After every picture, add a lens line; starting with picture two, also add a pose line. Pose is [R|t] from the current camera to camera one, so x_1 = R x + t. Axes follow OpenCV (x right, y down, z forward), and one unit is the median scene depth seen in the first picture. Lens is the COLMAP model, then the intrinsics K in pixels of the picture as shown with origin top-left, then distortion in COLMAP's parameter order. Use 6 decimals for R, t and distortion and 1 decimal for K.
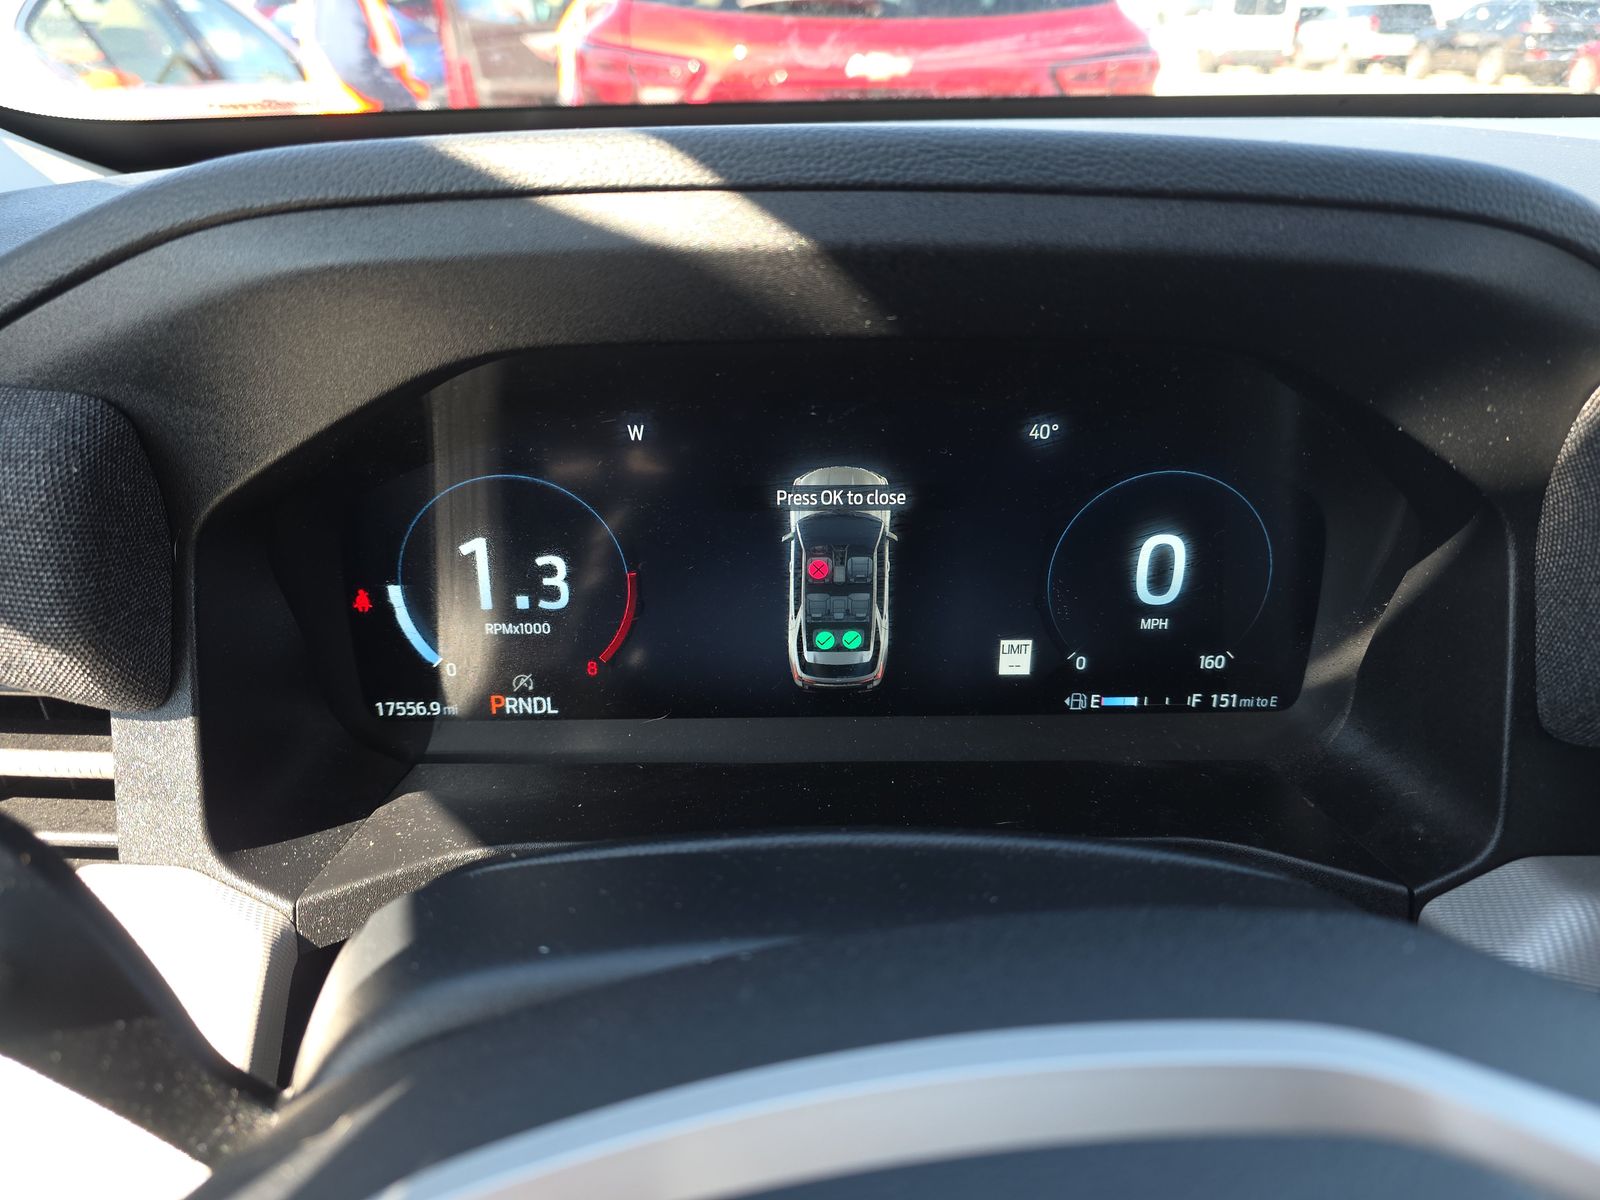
lens RADIAL K [[1078.1, 0, 800.0], [0, 1078.1, 600.0], [0, 0, 1]] dist [0.006365, 0.000138]
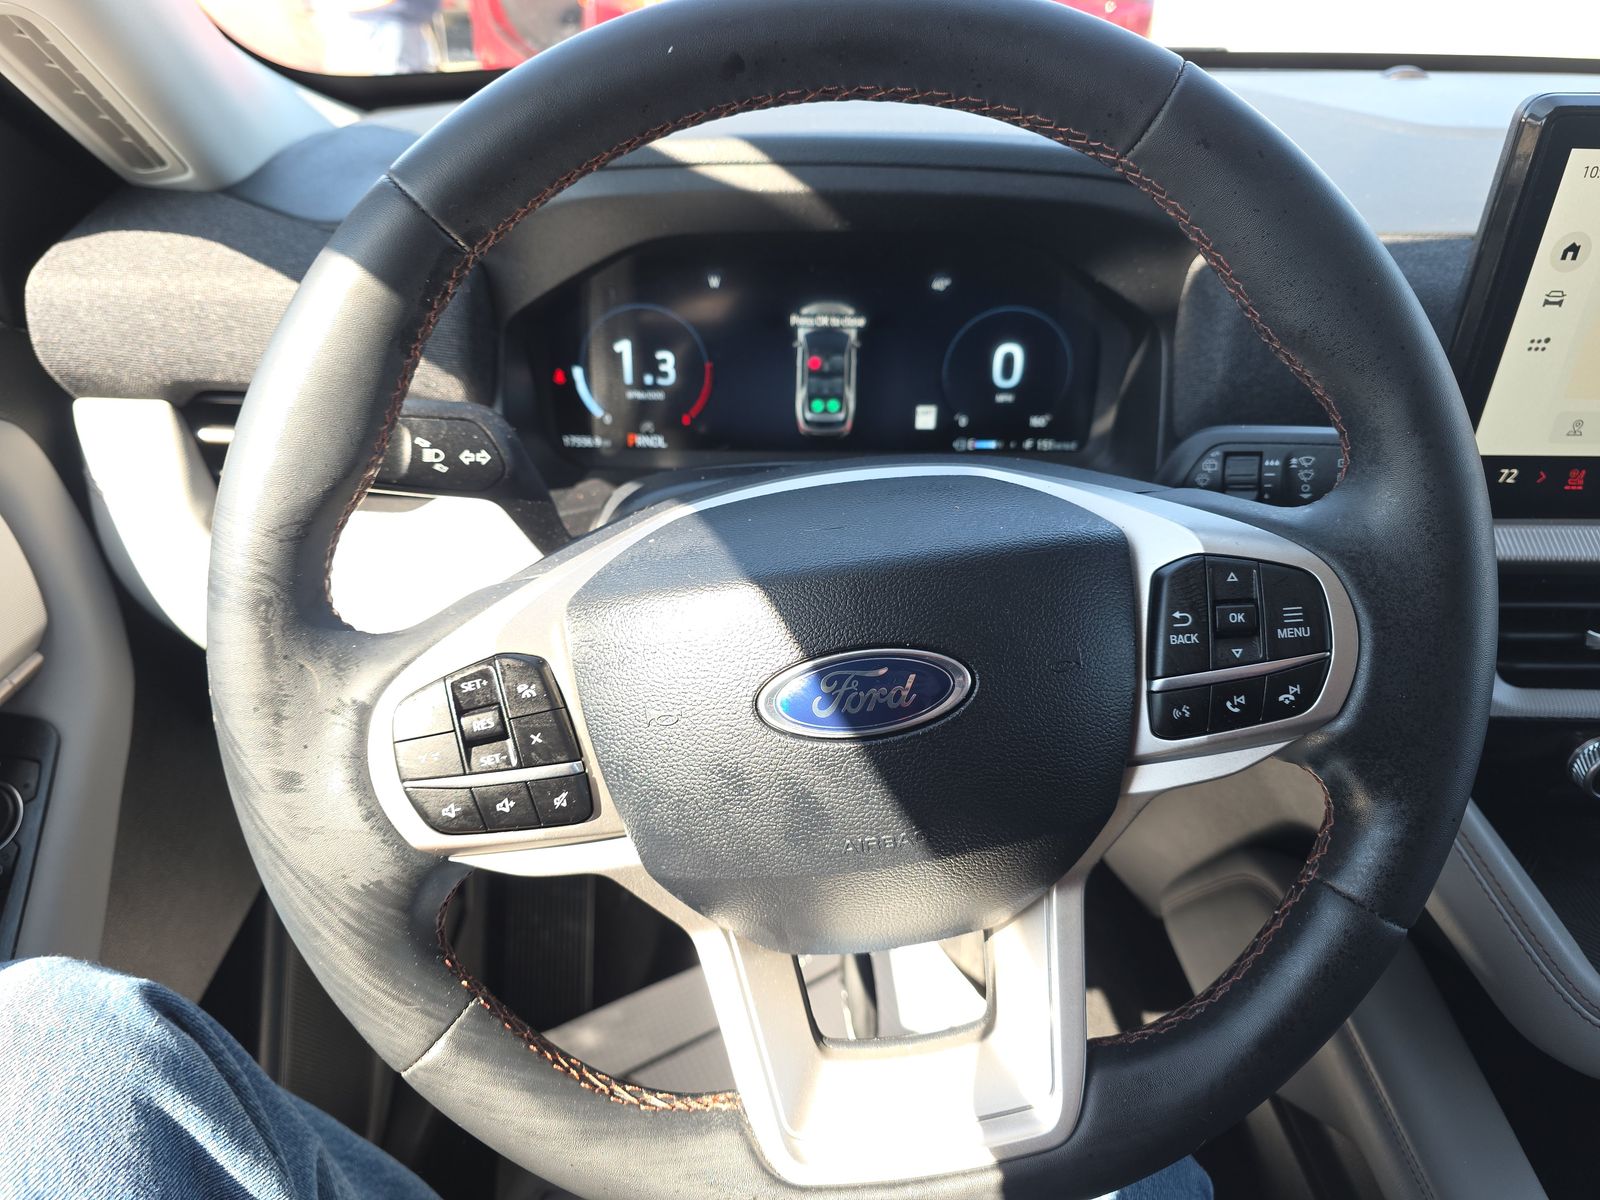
lens RADIAL K [[1045.4, 0, 800.0], [0, 1045.4, 600.0], [0, 0, 1]] dist [0.065723, -0.000376]
pose [[0.999883, 0.014907, -0.003380, 0.004596], [-0.014393, 0.992655, 0.120119, 0.151106], [0.005146, -0.120056, 0.992754, -0.761498]]
